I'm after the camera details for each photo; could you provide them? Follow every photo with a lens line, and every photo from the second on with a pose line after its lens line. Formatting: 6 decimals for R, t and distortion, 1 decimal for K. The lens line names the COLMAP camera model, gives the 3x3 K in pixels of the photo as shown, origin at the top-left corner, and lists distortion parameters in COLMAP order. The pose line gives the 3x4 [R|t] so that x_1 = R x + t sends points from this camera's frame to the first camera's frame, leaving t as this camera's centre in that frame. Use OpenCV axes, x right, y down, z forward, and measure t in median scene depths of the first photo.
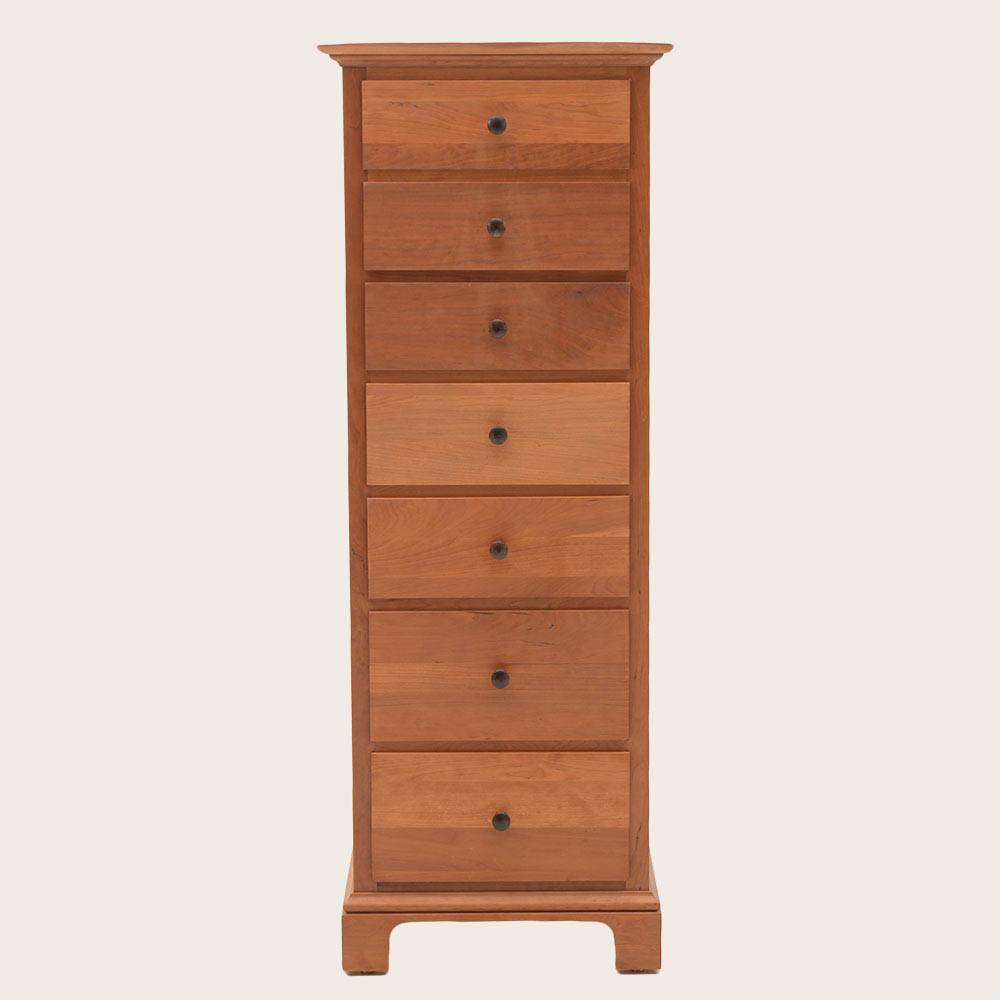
lens RADIAL K [[2965.6, 0, 500.0], [0, 2965.6, 500.0], [0, 0, 1]] dist [0.005898, 0.719526]
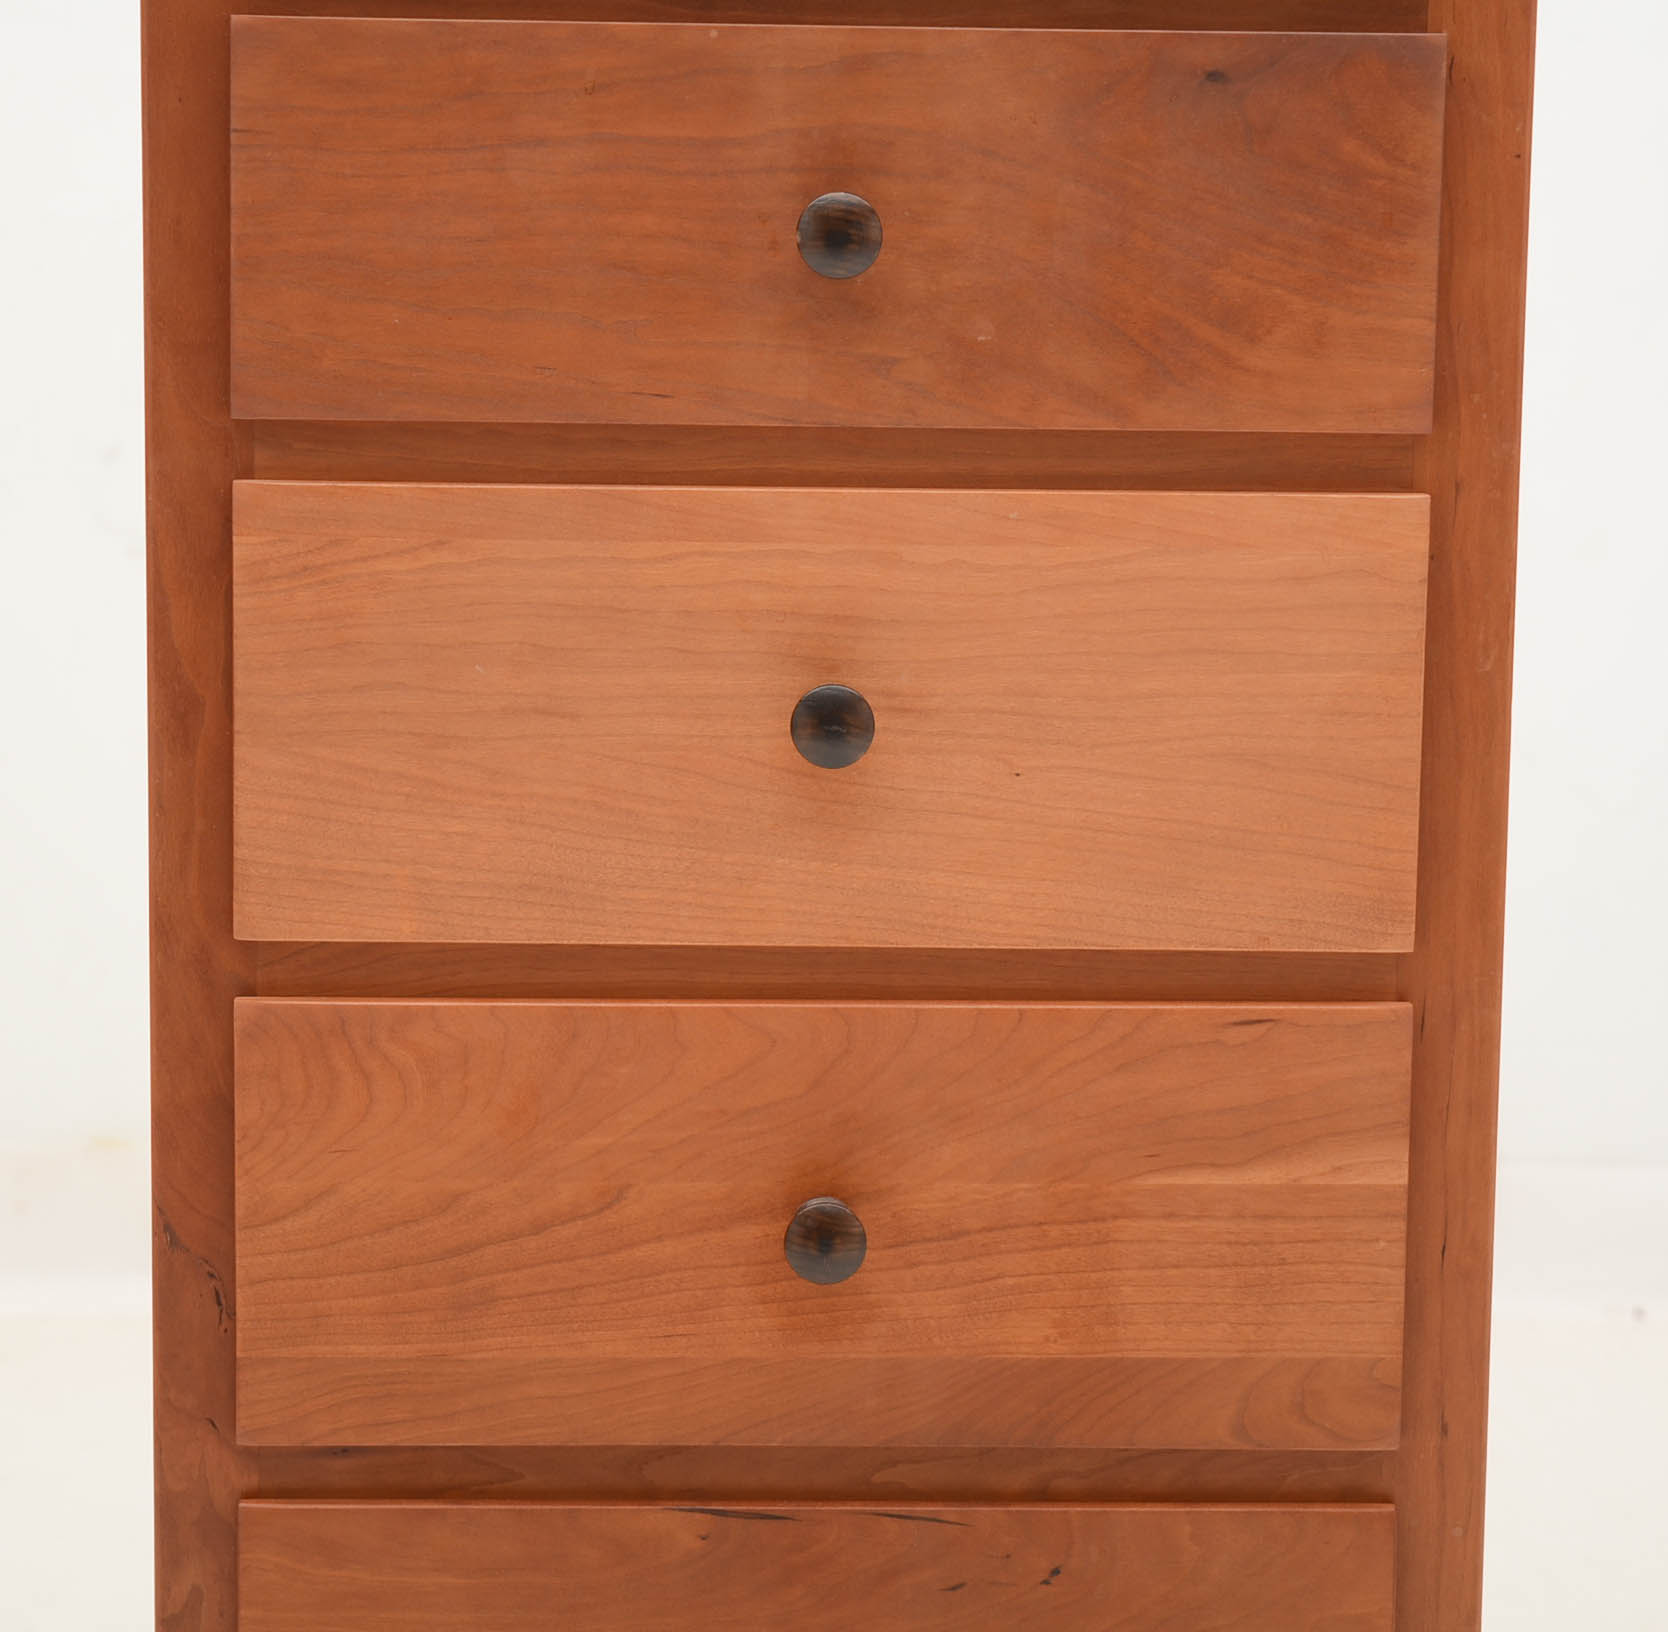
lens RADIAL K [[5456.7, 0, 800.4], [0, 5456.7, 847.4], [0, 0, 1]] dist [0.005856, 1.142330]
pose [[0.999625, 0.013798, 0.023652, -0.012303], [-0.014034, 0.999853, 0.009857, -0.016592], [-0.023513, -0.010186, 0.999672, 0.591715]]
